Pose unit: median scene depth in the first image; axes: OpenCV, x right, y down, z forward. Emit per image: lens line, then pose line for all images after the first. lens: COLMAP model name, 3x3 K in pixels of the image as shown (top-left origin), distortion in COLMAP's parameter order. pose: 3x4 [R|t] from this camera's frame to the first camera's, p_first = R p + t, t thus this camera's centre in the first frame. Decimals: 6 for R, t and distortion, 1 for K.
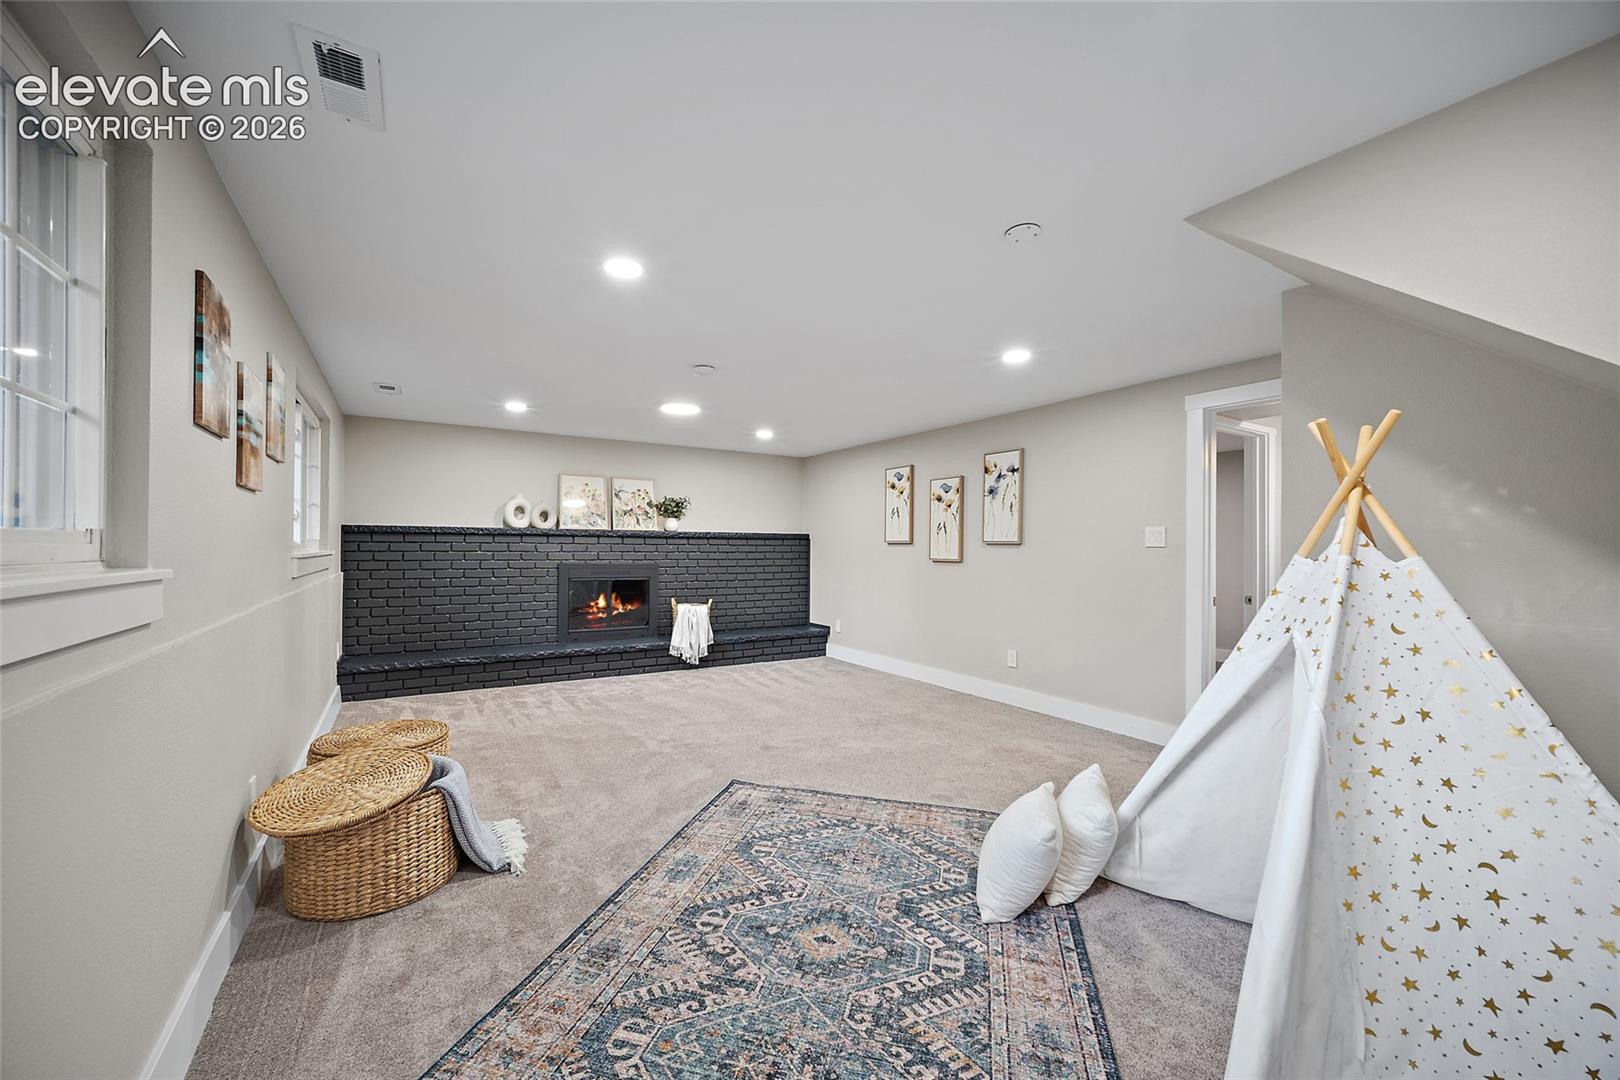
lens RADIAL K [[637.9, 0, 808.7], [0, 637.9, 543.6], [0, 0, 1]] dist [-0.005770, 0.000462]
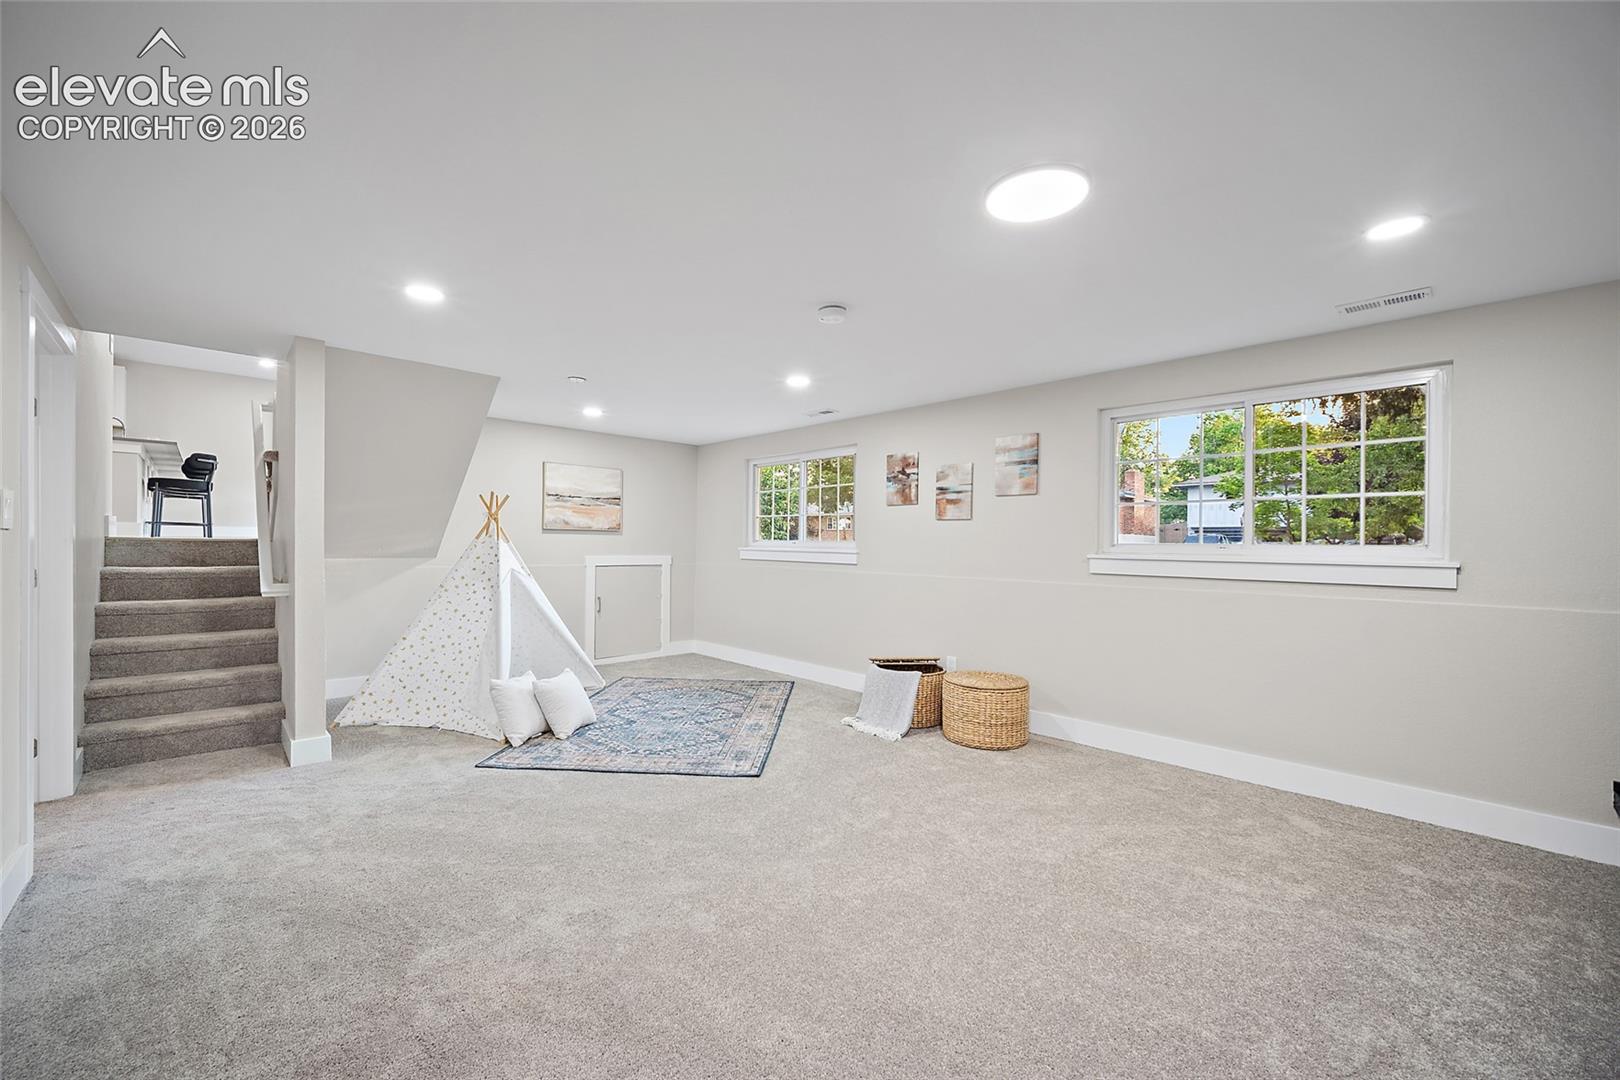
lens RADIAL K [[637.9, 0, 802.9], [0, 637.9, 550.6], [0, 0, 1]] dist [-0.005770, 0.000462]
pose [[-0.980266, -0.014748, -0.197133, 0.011999], [-0.017117, 0.999800, 0.010318, 0.002379], [0.196941, 0.013488, -0.980323, 1.305168]]
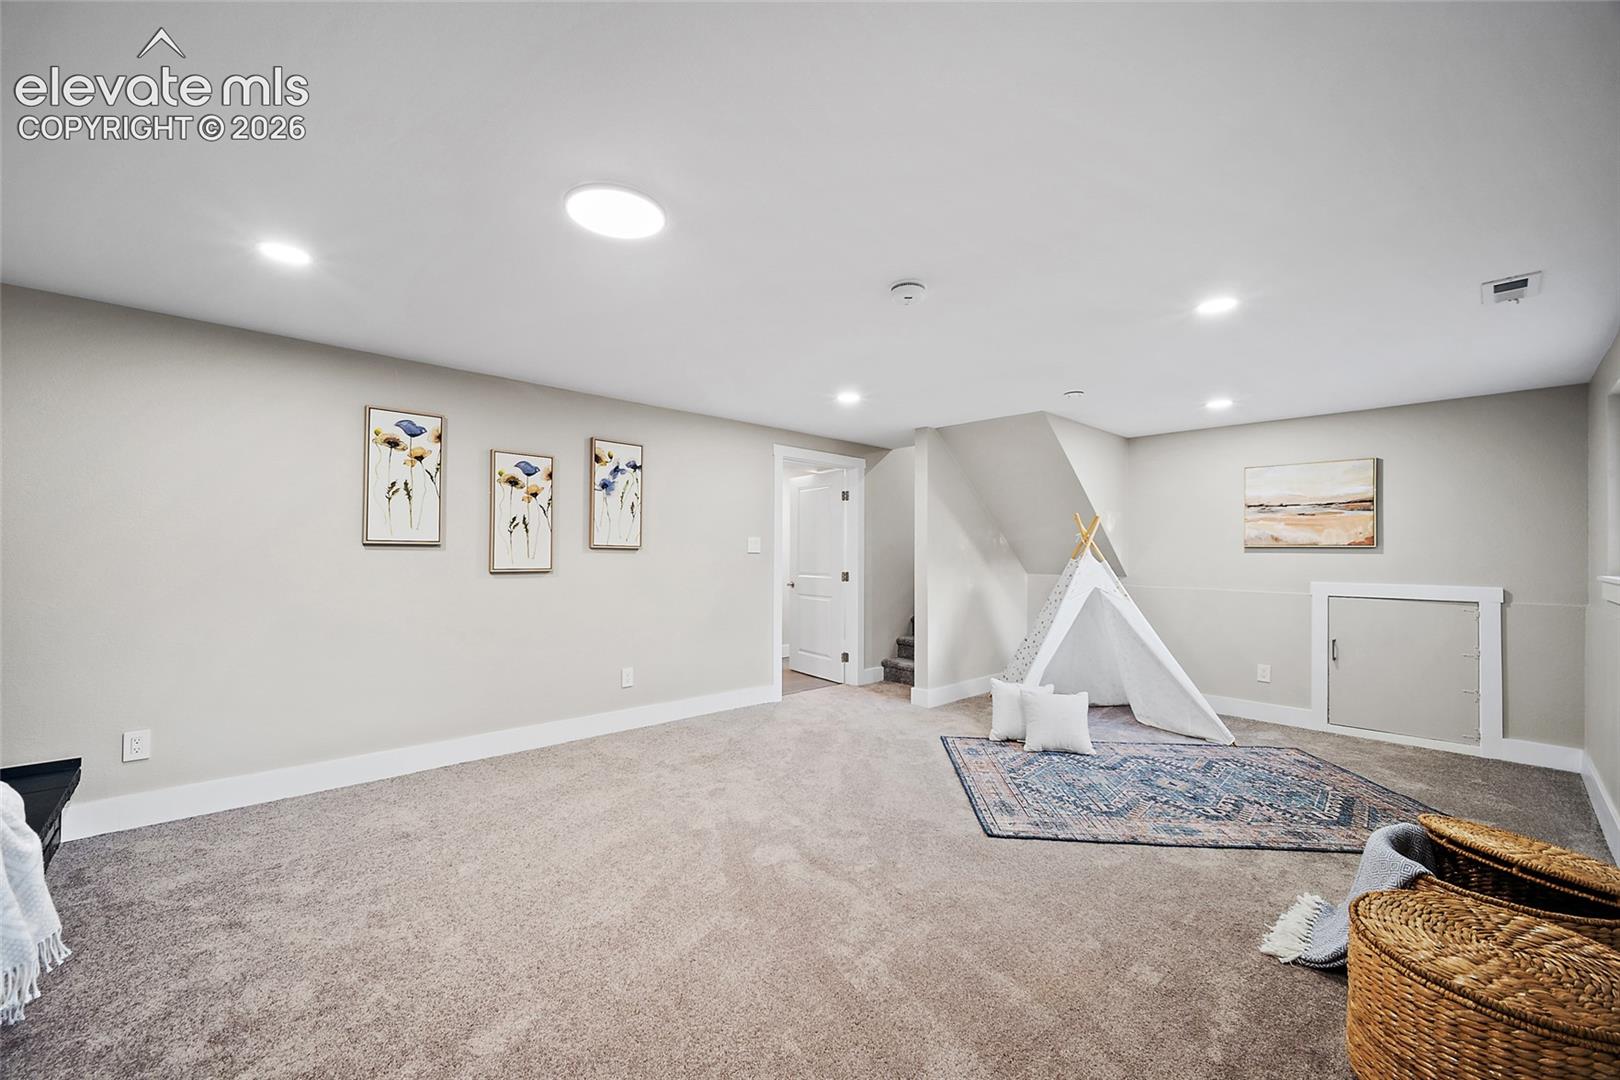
lens RADIAL K [[637.9, 0, 804.4], [0, 637.9, 540.9], [0, 0, 1]] dist [-0.005770, 0.000462]
pose [[-0.187494, 0.012312, 0.982189, -0.592952], [-0.015616, 0.999758, -0.015514, -0.000741], [-0.982142, -0.018247, -0.187256, 0.915655]]
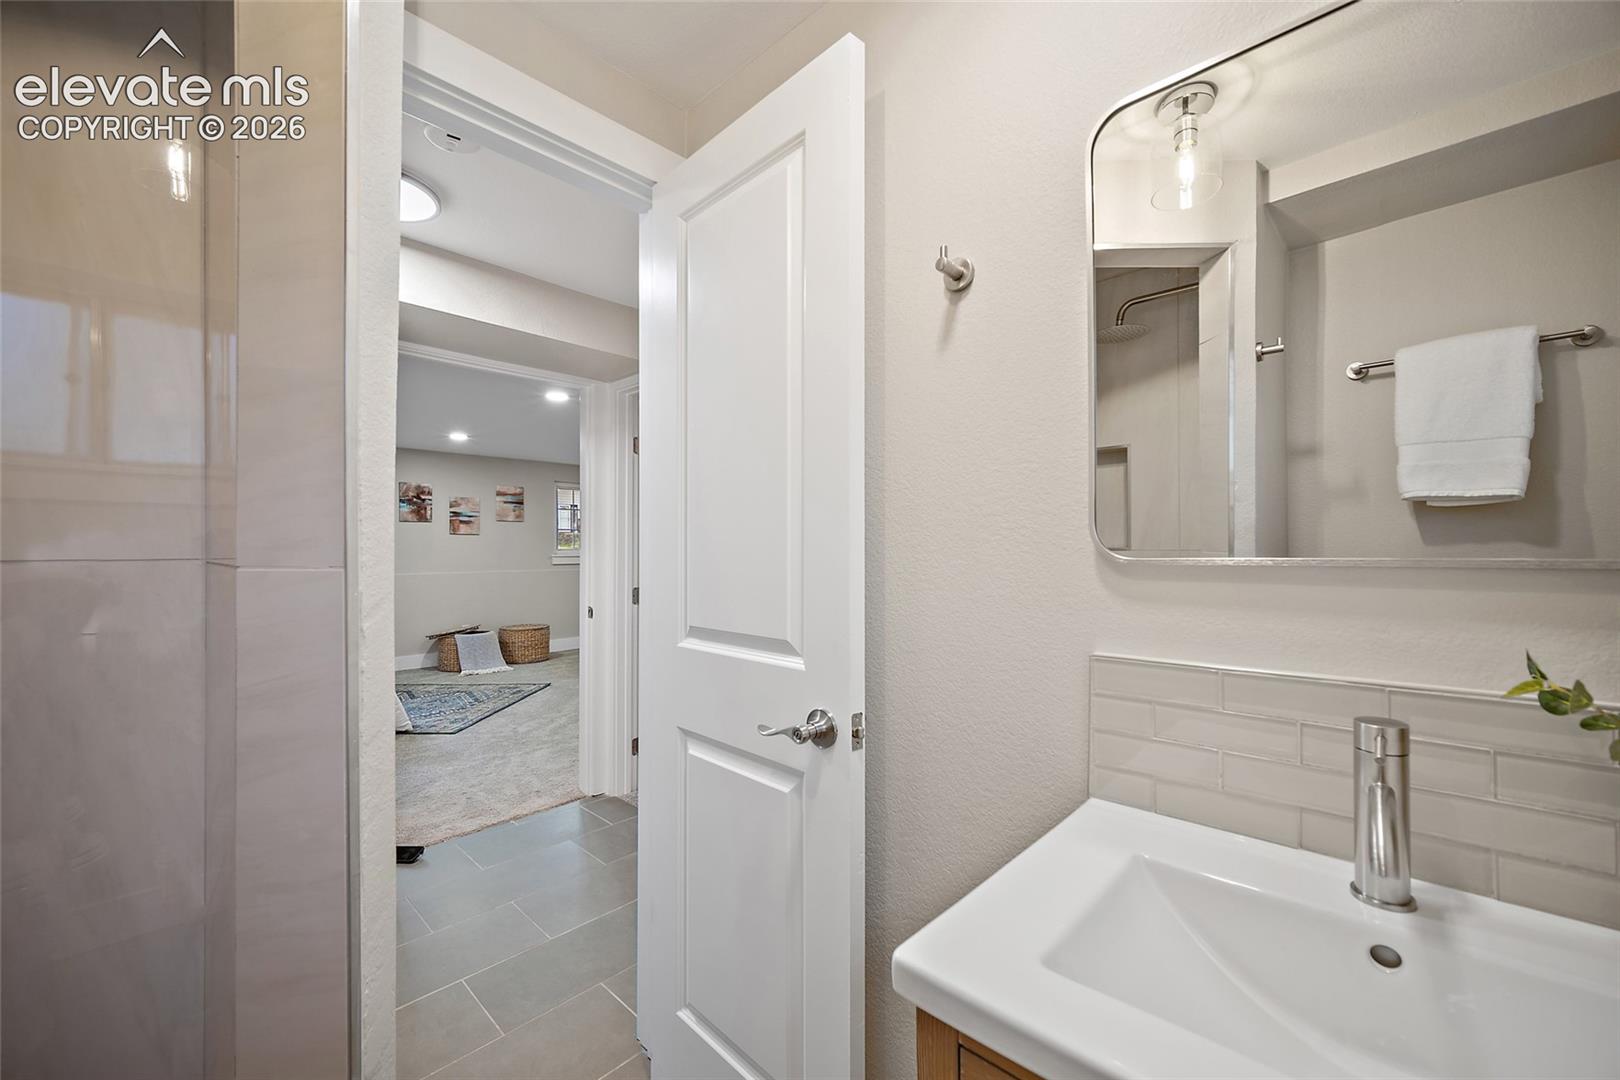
lens RADIAL K [[637.9, 0, 795.9], [0, 637.9, 547.5], [0, 0, 1]] dist [-0.005770, 0.000462]
pose [[0.242145, -0.015888, -0.970110, 1.138601], [0.011686, 0.999841, -0.013458, 0.019326], [0.970170, -0.008078, 0.242292, 0.803629]]
